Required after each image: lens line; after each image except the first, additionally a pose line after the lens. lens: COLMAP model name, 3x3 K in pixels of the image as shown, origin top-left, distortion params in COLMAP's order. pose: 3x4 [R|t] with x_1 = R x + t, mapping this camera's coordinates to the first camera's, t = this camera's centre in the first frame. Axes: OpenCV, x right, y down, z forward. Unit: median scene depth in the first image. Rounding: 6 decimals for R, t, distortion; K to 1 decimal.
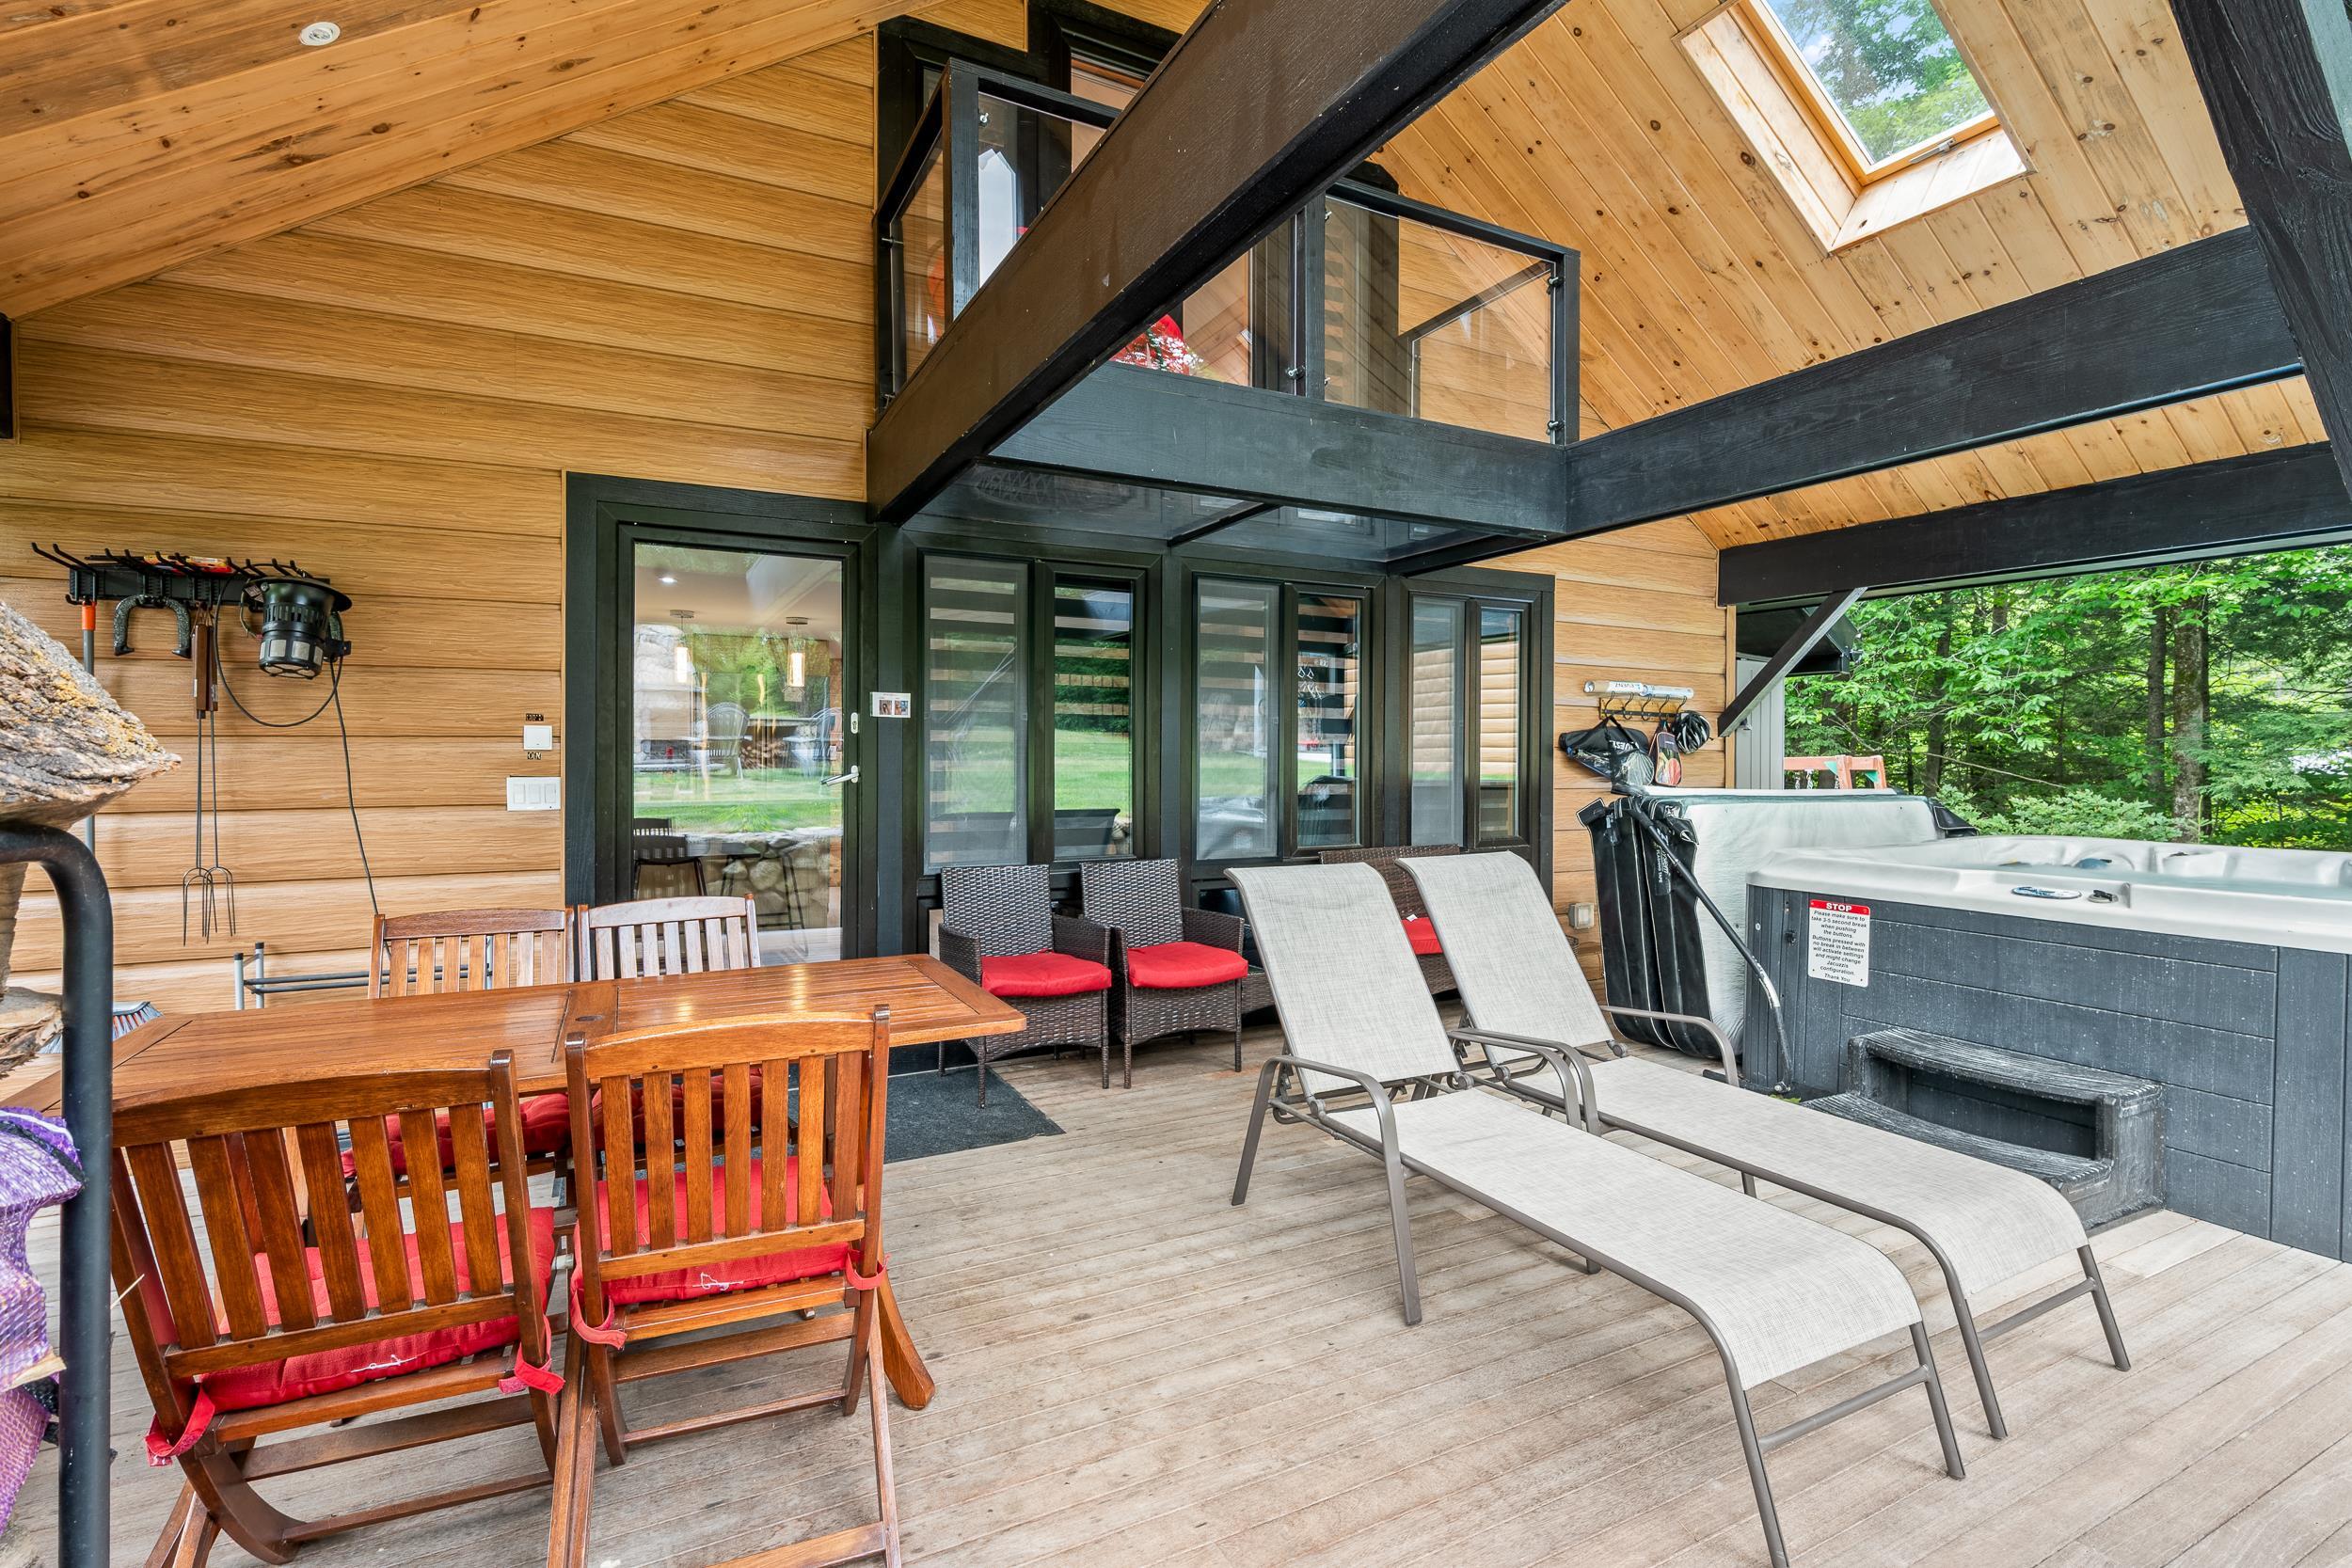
lens RADIAL K [[1109.0, 0, 1219.1], [0, 1109.0, 763.1], [0, 0, 1]] dist [0.005465, 0.000456]
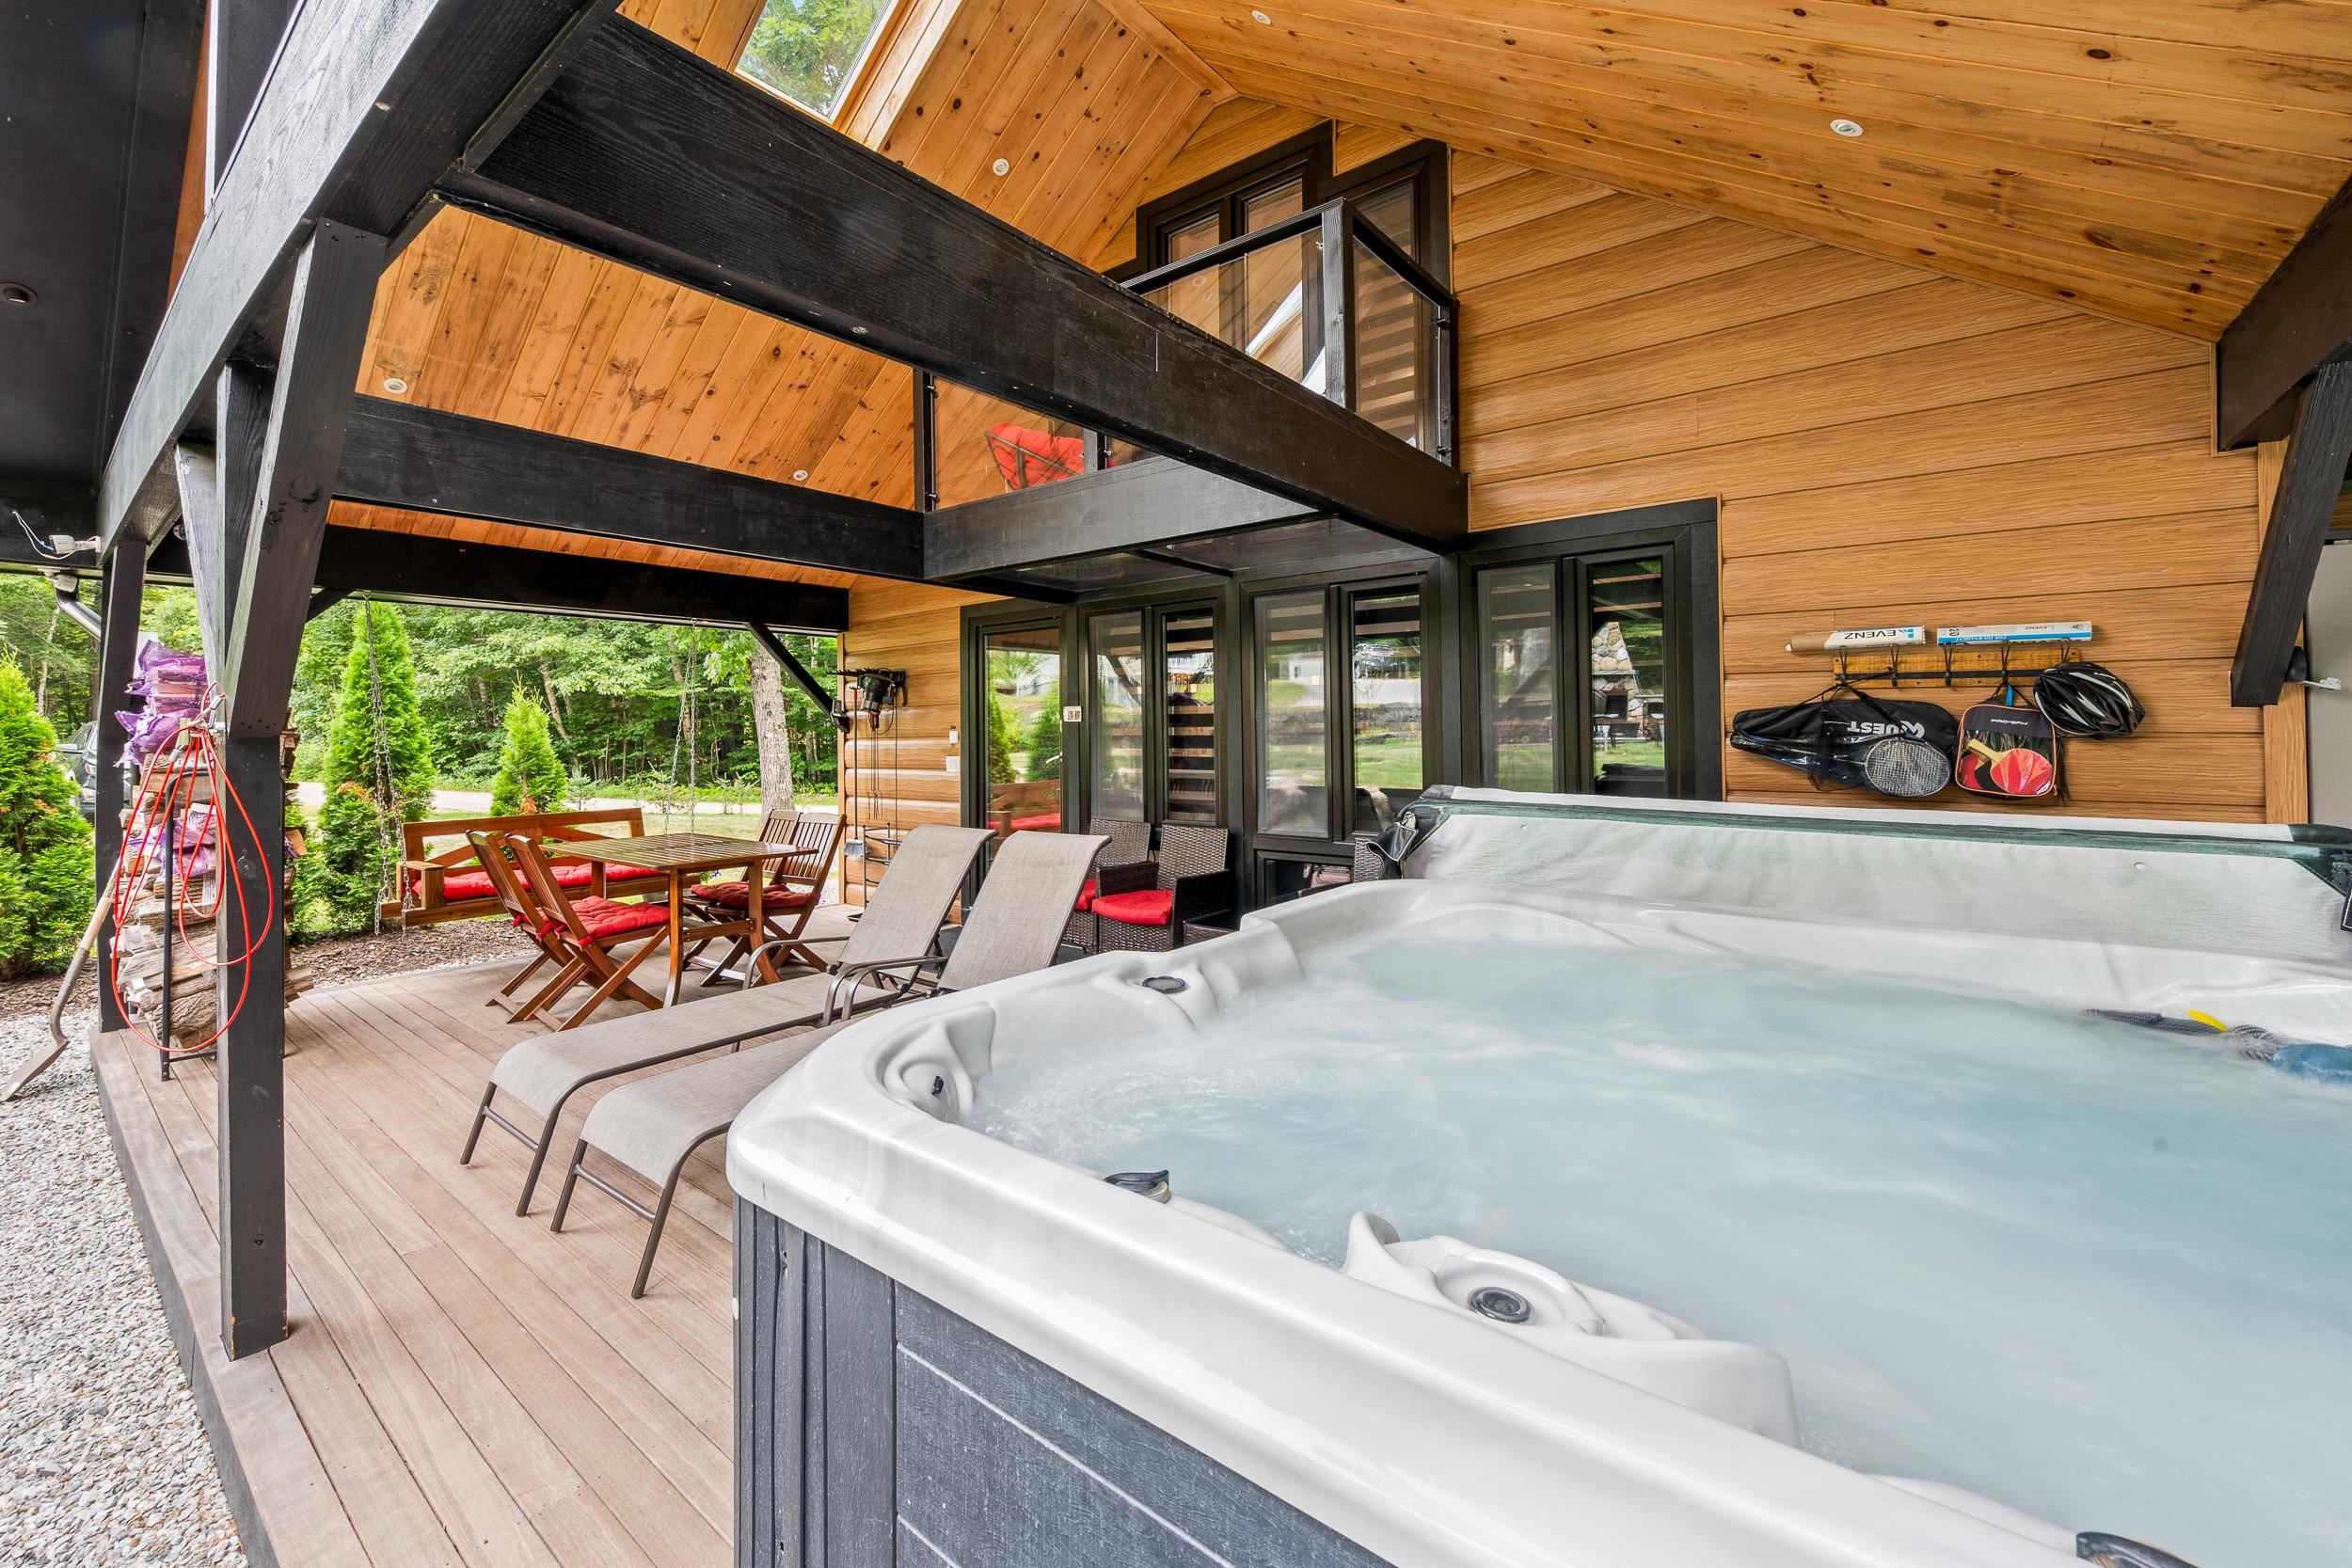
lens RADIAL K [[920.0, 0, 1140.4], [0, 920.0, 707.4], [0, 0, 1]] dist [0.000697, -0.000336]
pose [[0.393238, -0.031261, -0.918905, 0.910180], [0.008210, 0.999501, -0.030490, -0.020065], [0.919400, 0.004446, 0.393298, 0.539265]]
